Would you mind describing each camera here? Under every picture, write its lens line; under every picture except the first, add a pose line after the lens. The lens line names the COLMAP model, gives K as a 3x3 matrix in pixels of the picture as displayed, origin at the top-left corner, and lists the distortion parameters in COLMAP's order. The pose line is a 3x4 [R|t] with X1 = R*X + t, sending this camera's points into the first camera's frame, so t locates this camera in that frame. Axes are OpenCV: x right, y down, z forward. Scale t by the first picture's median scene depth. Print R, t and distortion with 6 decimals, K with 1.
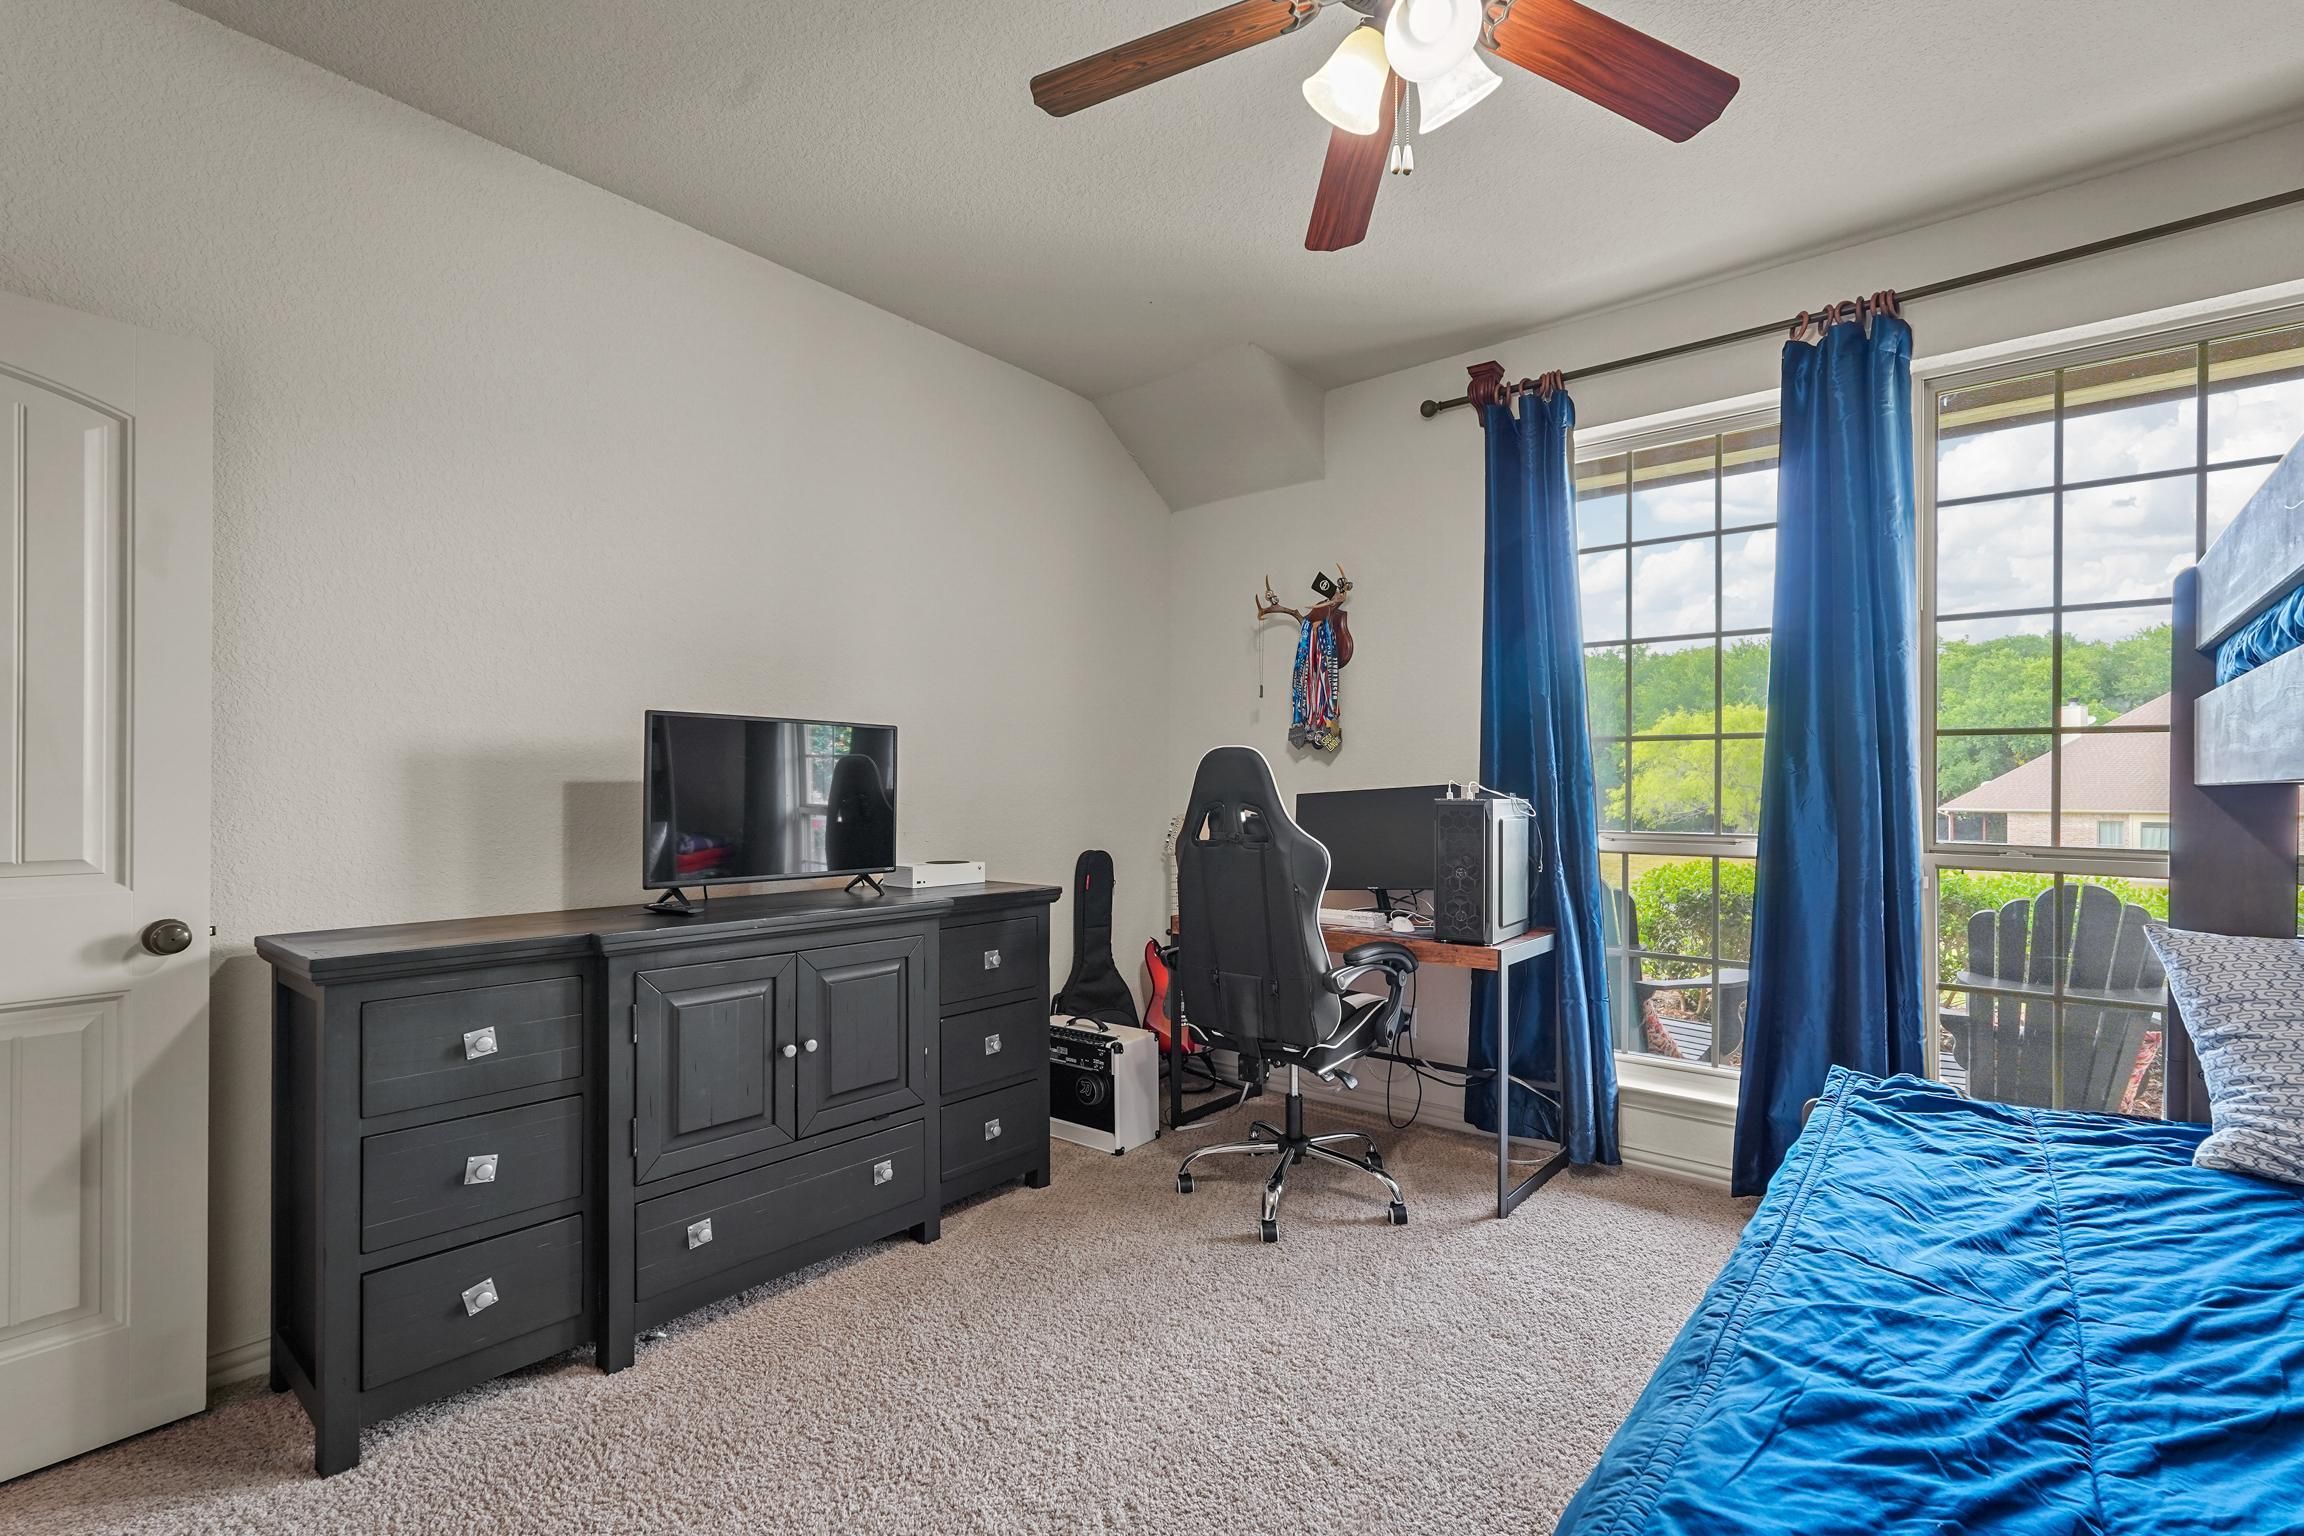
lens RADIAL K [[1026.3, 0, 1148.9], [0, 1026.3, 788.9], [0, 0, 1]] dist [-0.003486, 0.001529]
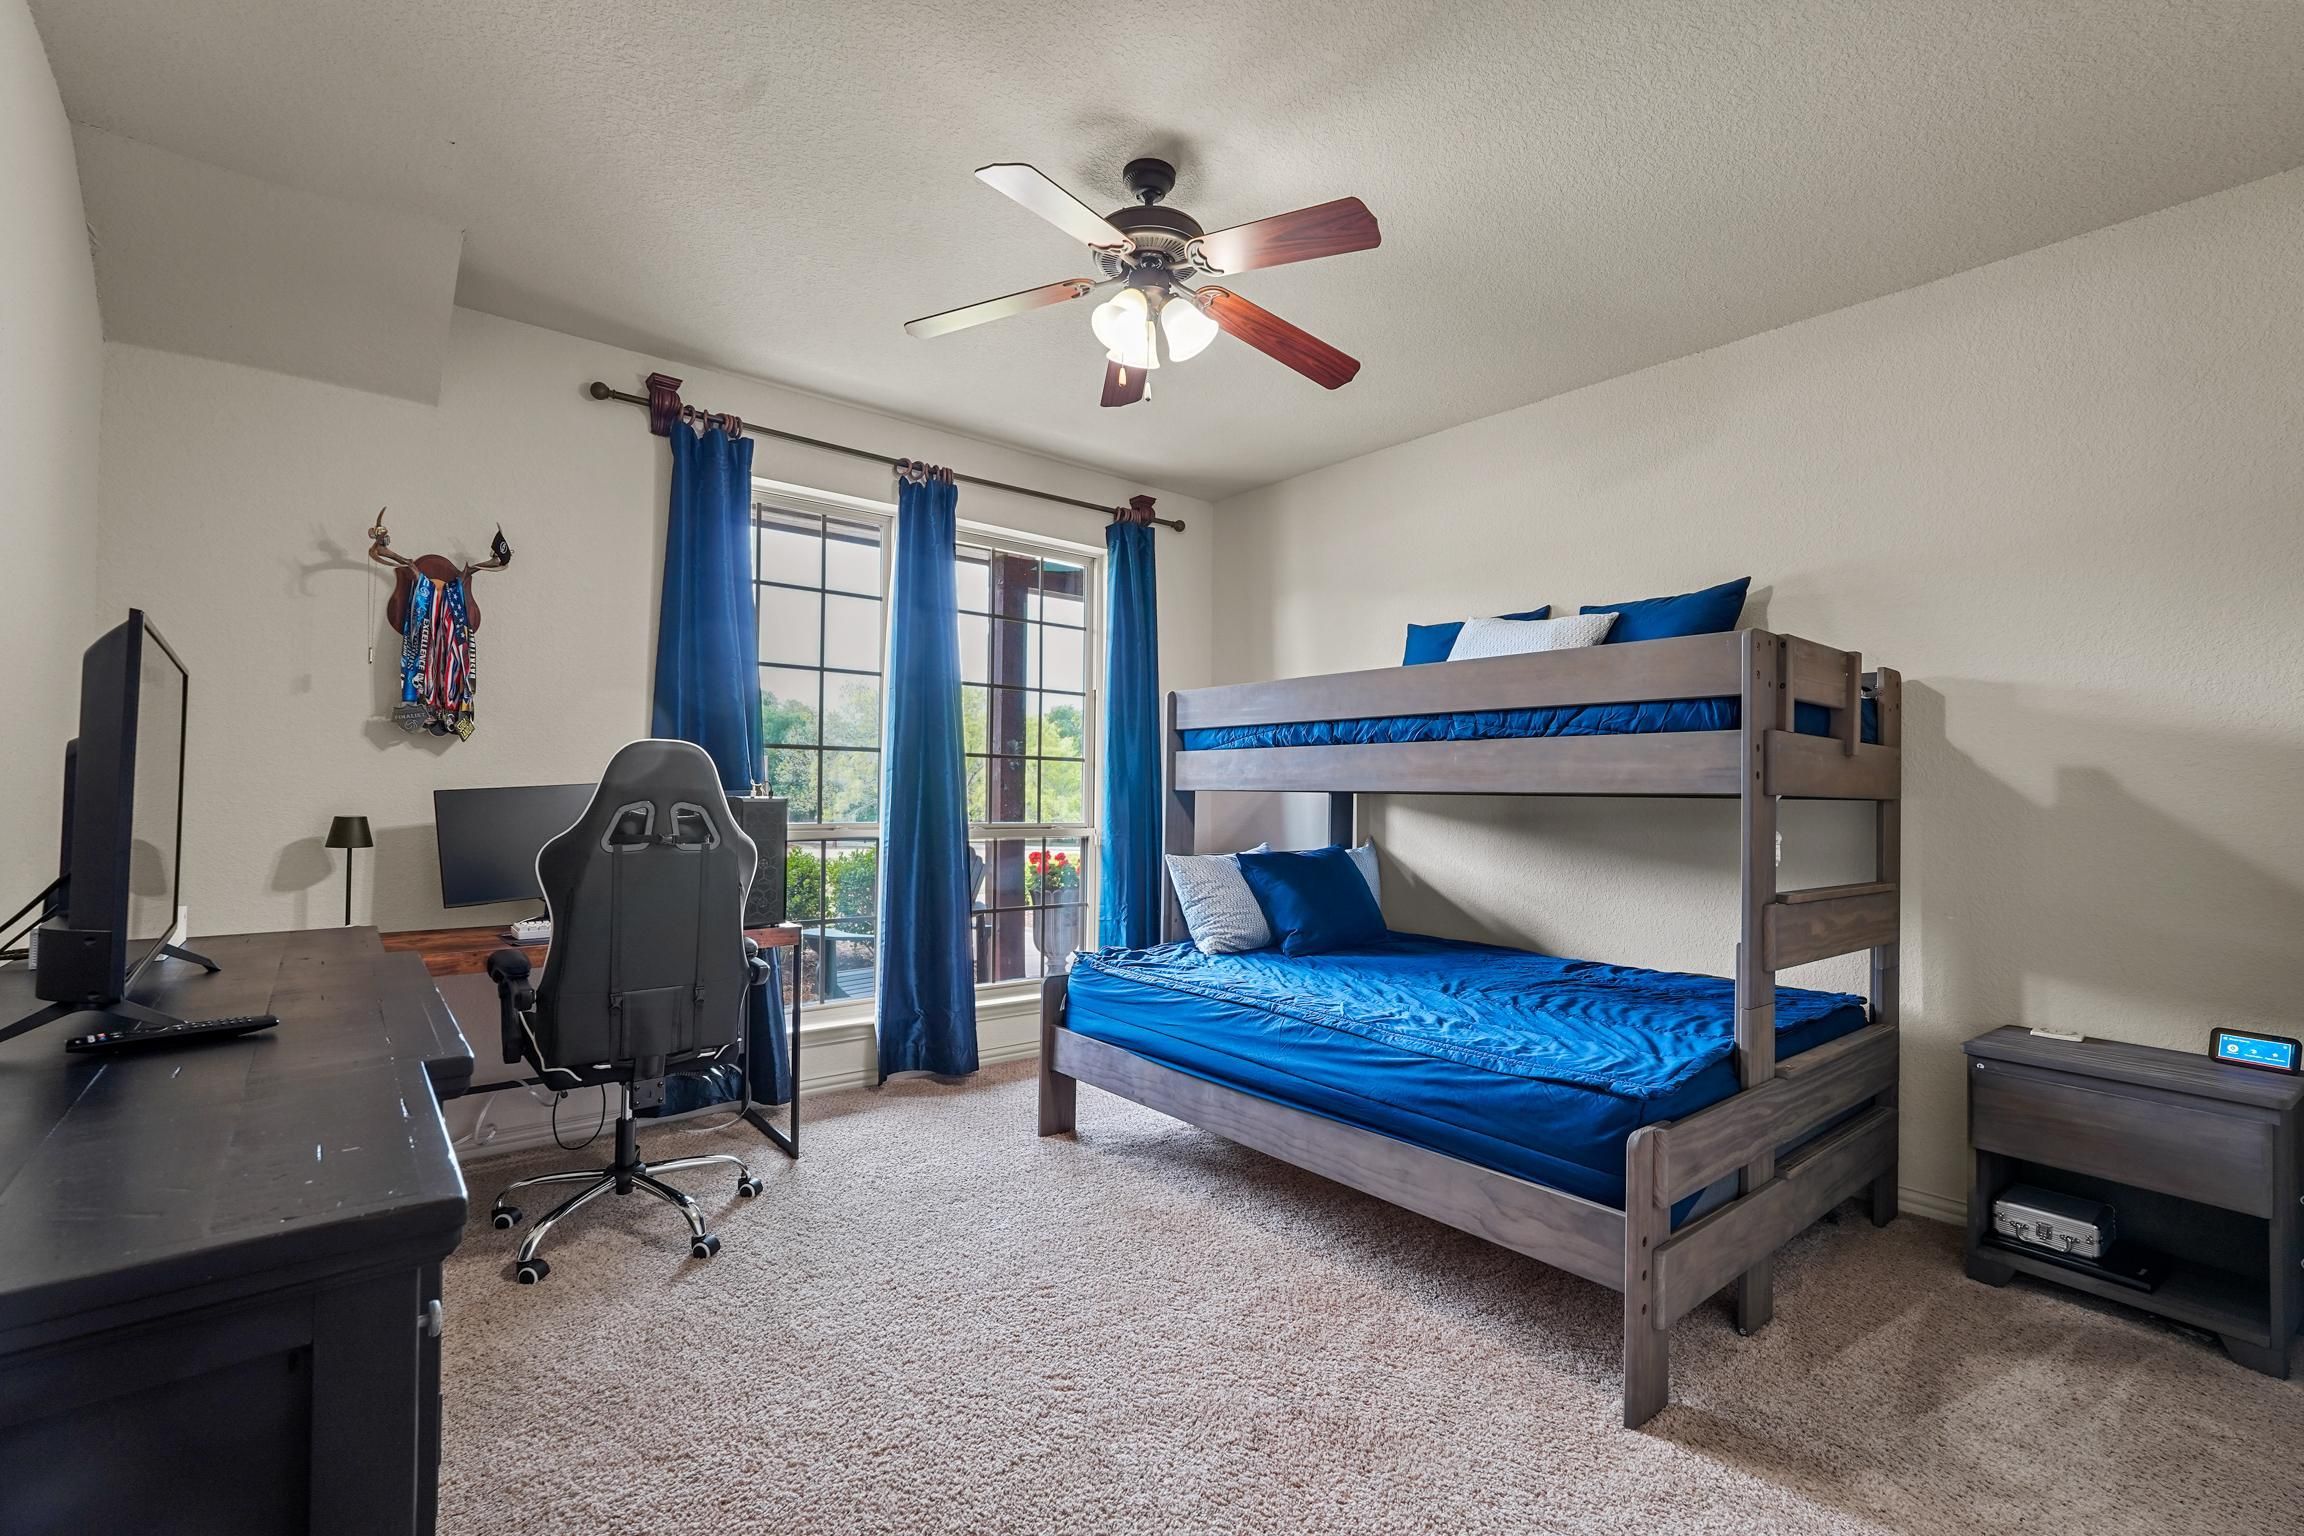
lens RADIAL K [[1019.2, 0, 1152.8], [0, 1019.2, 770.3], [0, 0, 1]] dist [-0.002470, 0.000526]
pose [[0.180435, 0.023175, 0.983314, -0.625567], [-0.001475, 0.999728, -0.023291, 0.008716], [-0.983586, 0.002752, 0.180420, 0.349043]]
